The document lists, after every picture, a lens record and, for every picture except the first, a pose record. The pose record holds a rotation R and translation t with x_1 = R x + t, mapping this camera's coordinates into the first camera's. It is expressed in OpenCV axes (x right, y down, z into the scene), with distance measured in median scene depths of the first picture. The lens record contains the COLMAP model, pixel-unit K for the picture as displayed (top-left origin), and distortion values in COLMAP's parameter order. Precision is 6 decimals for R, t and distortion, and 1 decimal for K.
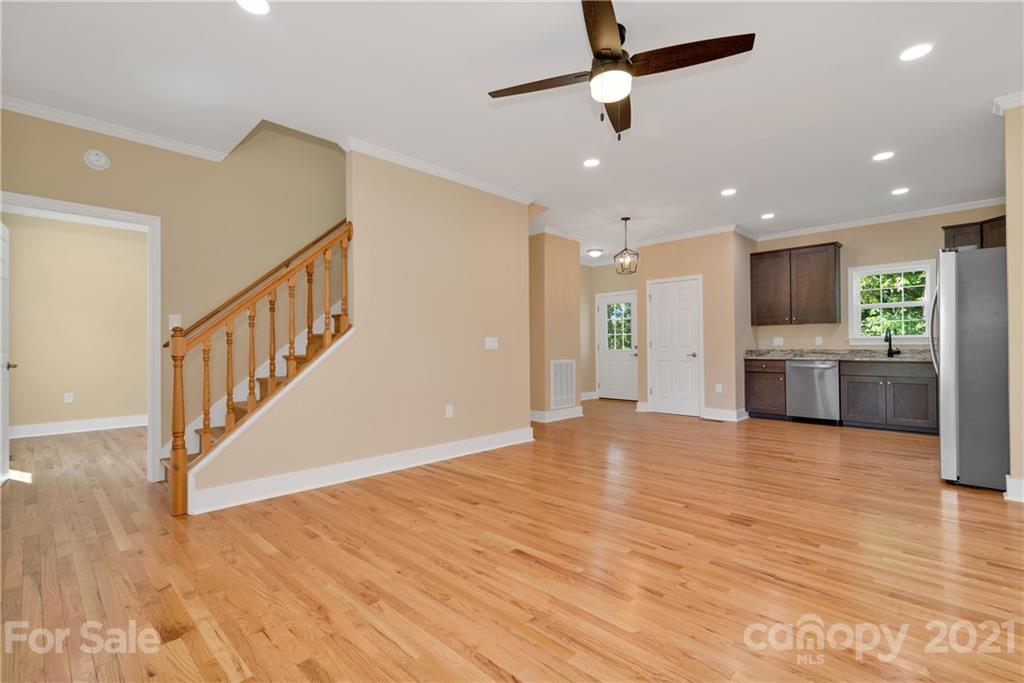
lens RADIAL K [[470.7, 0, 521.2], [0, 470.7, 341.8], [0, 0, 1]] dist [0.002153, -0.000032]
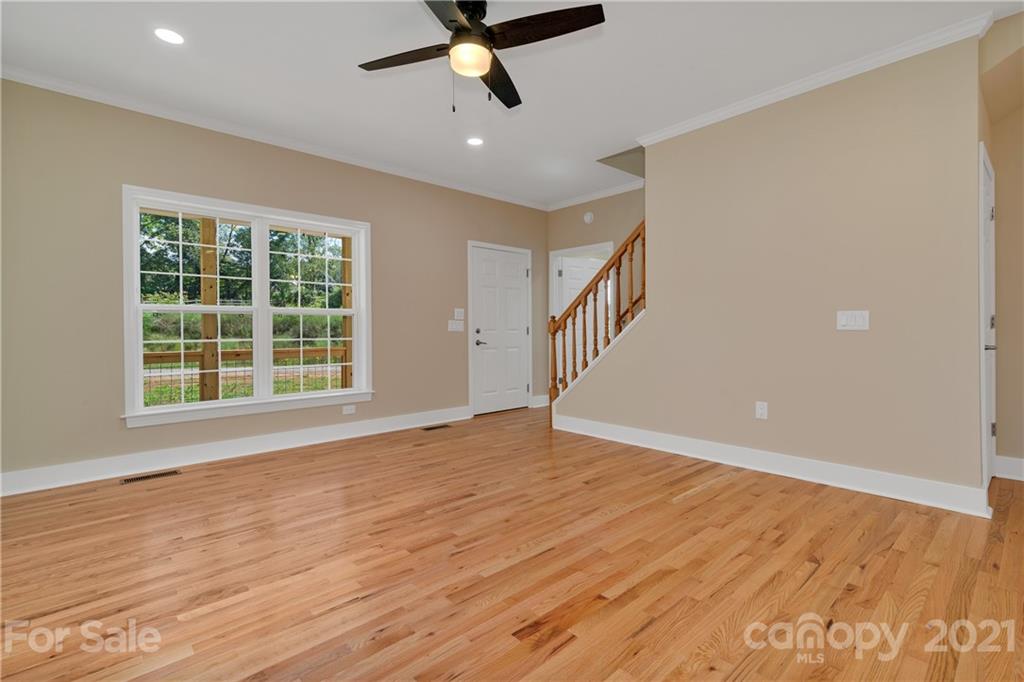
lens RADIAL K [[470.7, 0, 494.2], [0, 470.7, 332.0], [0, 0, 1]] dist [0.002153, -0.000032]
pose [[-0.083855, 0.010023, -0.996428, 0.966585], [0.015664, 0.999839, 0.008739, 0.008993], [0.996355, -0.014876, -0.083998, 0.936746]]
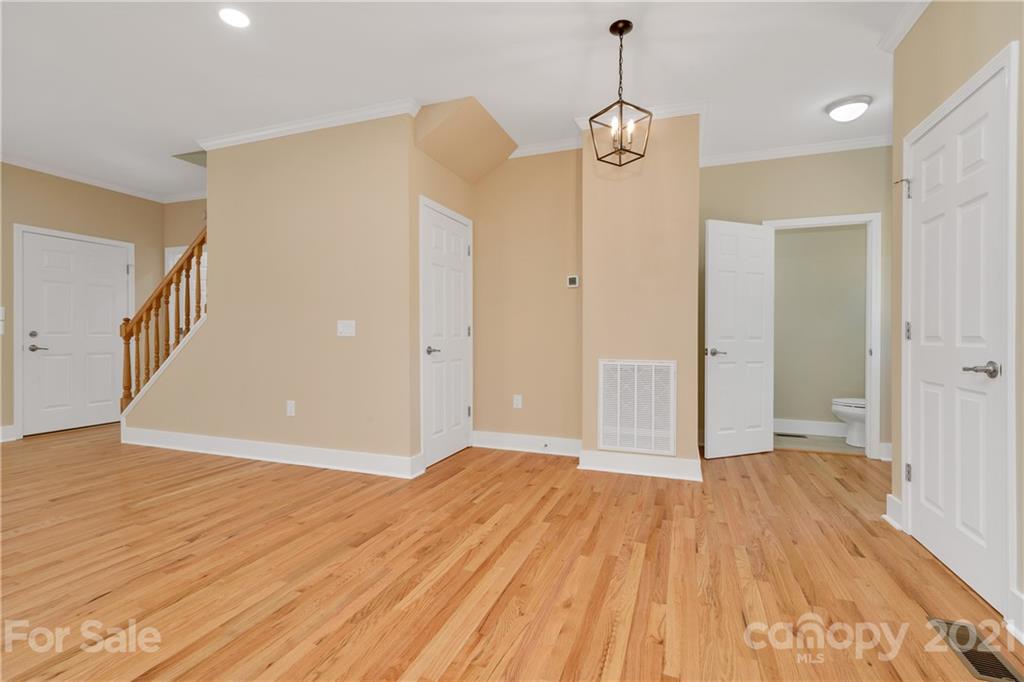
lens RADIAL K [[470.7, 0, 517.6], [0, 470.7, 333.4], [0, 0, 1]] dist [0.002153, -0.000032]
pose [[0.408619, 0.004438, -0.912694, 1.179359], [0.002057, 0.999981, 0.005784, 0.012064], [0.912703, -0.004241, 0.408602, 1.525100]]
